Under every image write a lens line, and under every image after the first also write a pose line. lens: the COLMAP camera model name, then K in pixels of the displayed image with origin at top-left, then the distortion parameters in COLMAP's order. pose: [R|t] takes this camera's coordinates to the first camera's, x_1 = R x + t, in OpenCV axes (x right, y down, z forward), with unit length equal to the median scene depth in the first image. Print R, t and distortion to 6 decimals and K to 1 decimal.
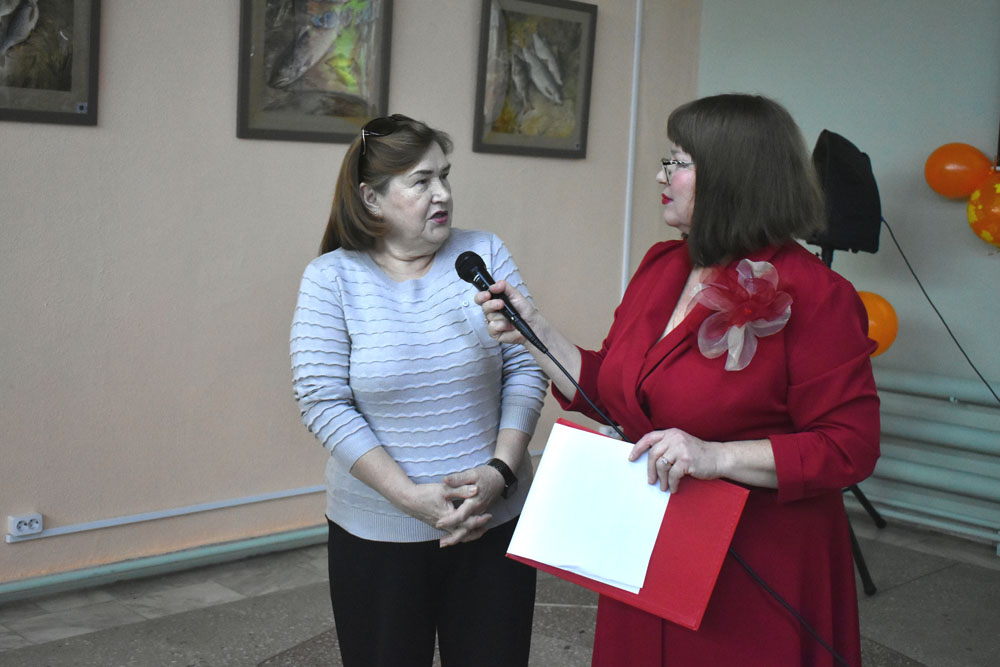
lens RADIAL K [[1342.8, 0, 492.7], [0, 1342.8, 343.7], [0, 0, 1]] dist [-0.025059, 0.000000]
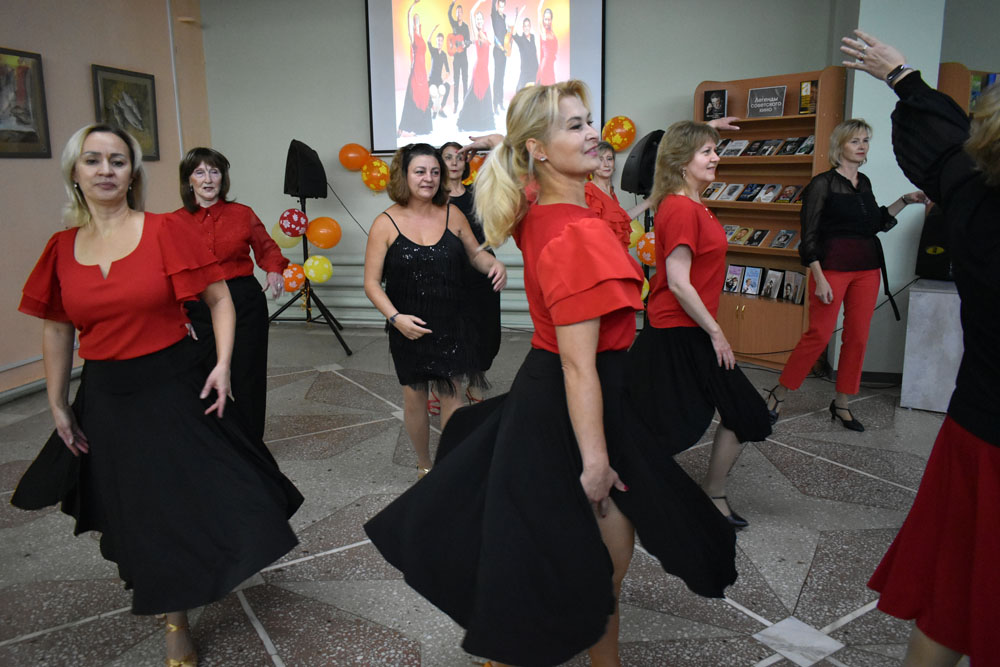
lens RADIAL K [[777.8, 0, 498.9], [0, 777.8, 325.7], [0, 0, 1]] dist [-0.004687, -0.000216]
pose [[0.834198, -0.162651, 0.526933, -0.164209], [0.118772, 0.986081, 0.116349, 0.020389], [-0.538523, -0.034473, 0.841906, -0.182703]]
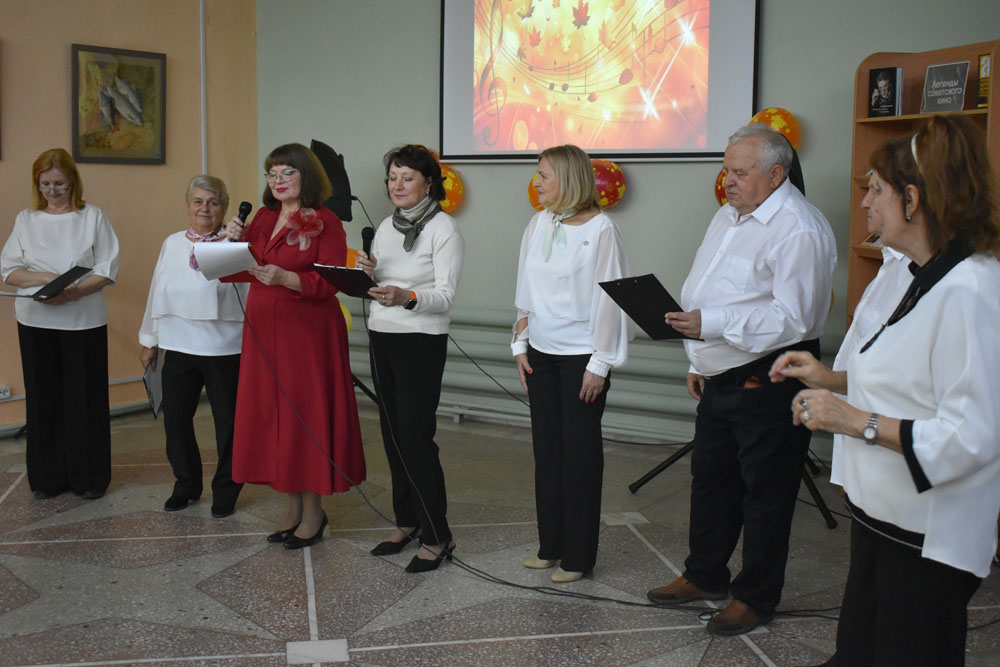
lens RADIAL K [[1277.0, 0, 497.3], [0, 1277.0, 325.8], [0, 0, 1]] dist [-0.011842, 0.000000]
pose [[0.981155, -0.057496, 0.184469, 0.177508], [0.058356, 0.998296, 0.000765, 0.056076], [-0.184199, 0.010014, 0.982838, -0.417424]]
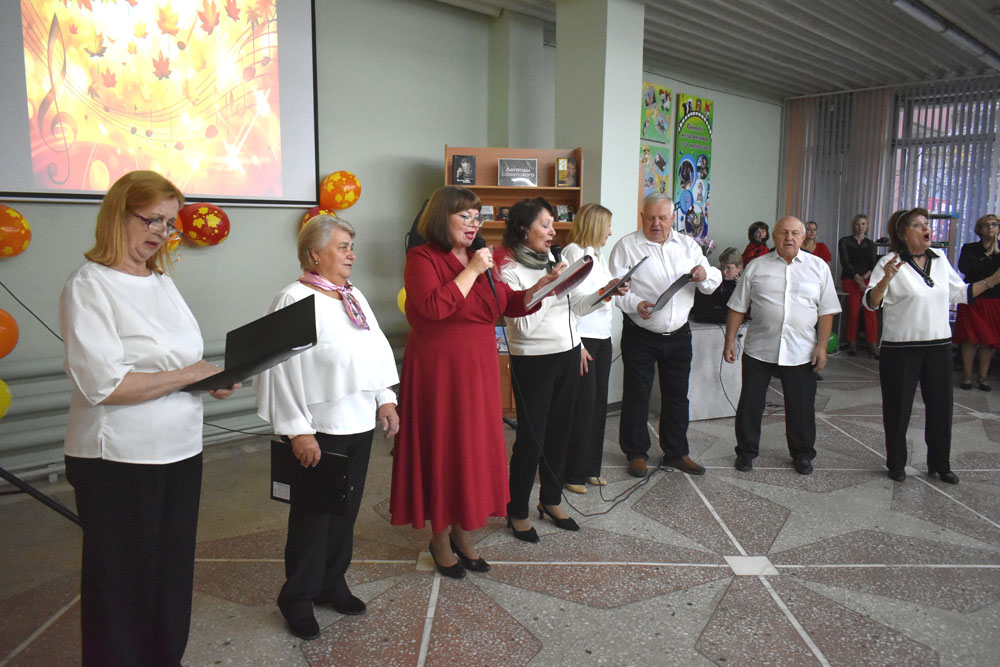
lens RADIAL K [[777.8, 0, 506.6], [0, 777.8, 323.8], [0, 0, 1]] dist [-0.004687, -0.000216]
pose [[-0.026334, -0.164317, 0.986056, -0.404433], [0.113455, 0.979533, 0.166260, -0.084093], [-0.993194, 0.116252, -0.007152, 0.550380]]
